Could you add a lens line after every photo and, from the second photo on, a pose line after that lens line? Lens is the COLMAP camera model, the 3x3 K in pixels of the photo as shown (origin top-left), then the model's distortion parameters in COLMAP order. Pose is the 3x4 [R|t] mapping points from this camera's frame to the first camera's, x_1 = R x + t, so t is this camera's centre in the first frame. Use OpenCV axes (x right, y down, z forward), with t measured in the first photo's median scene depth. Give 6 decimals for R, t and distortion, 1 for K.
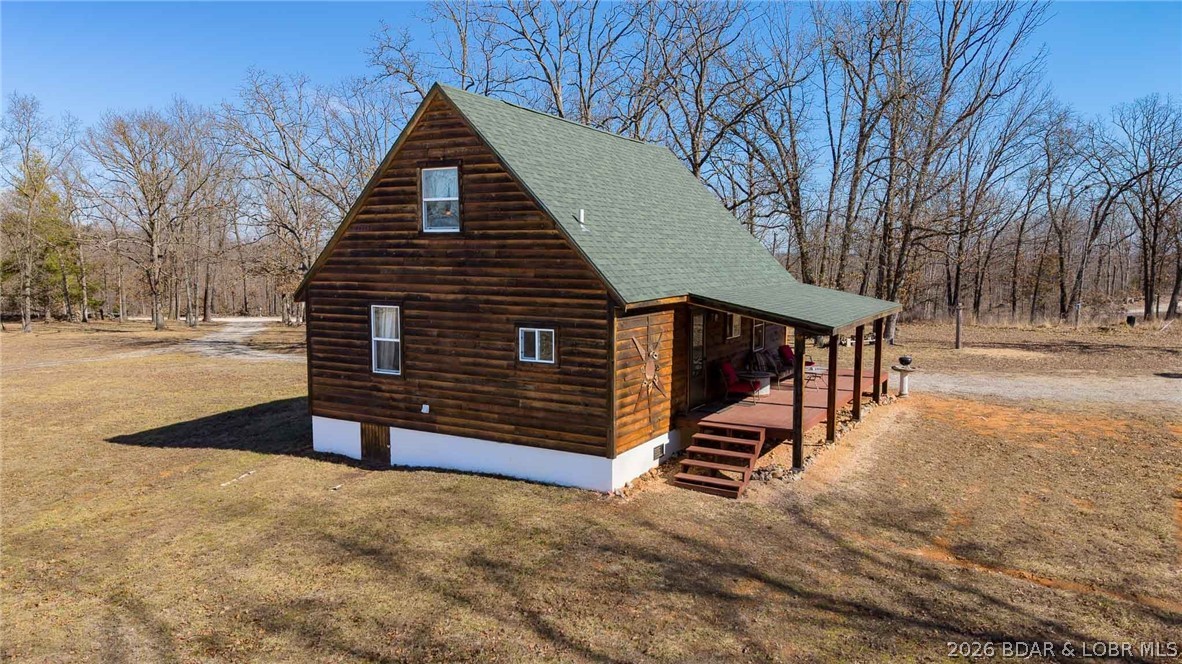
lens RADIAL K [[806.4, 0, 591.0], [0, 806.4, 332.0], [0, 0, 1]] dist [0.005594, -0.000647]
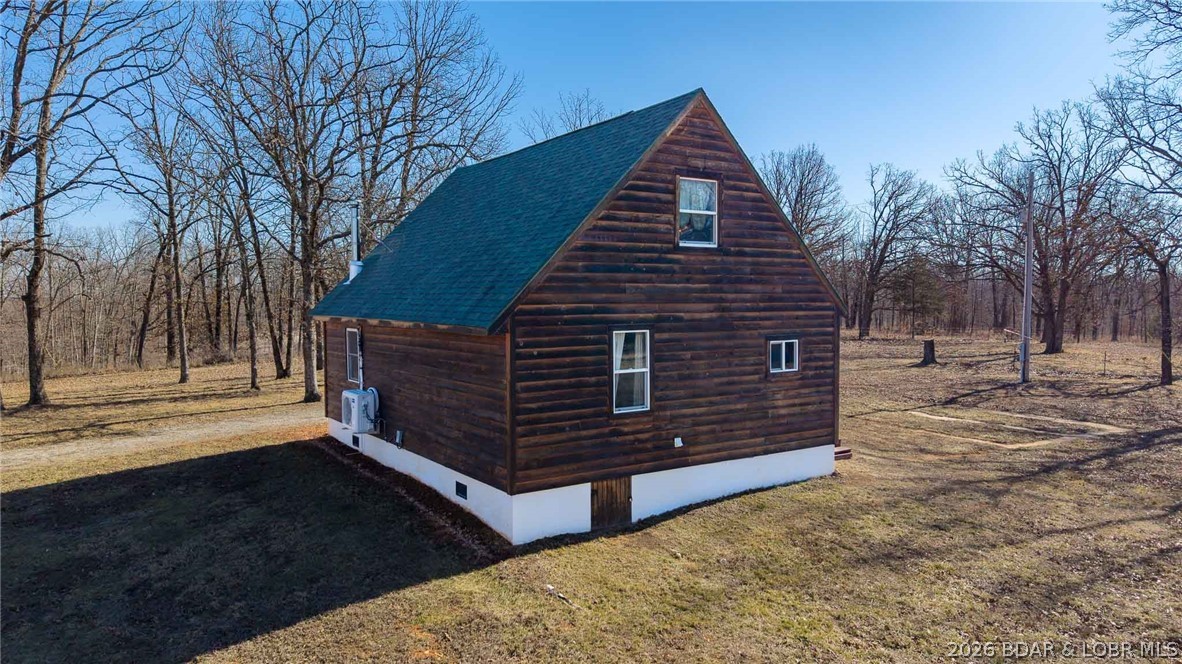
lens RADIAL K [[806.4, 0, 591.0], [0, 806.4, 332.0], [0, 0, 1]] dist [0.005594, -0.000647]
pose [[0.461630, -0.041113, 0.886119, -1.083958], [0.094675, 0.995503, -0.003133, -0.034691], [-0.882006, 0.085340, 0.463447, 0.689128]]
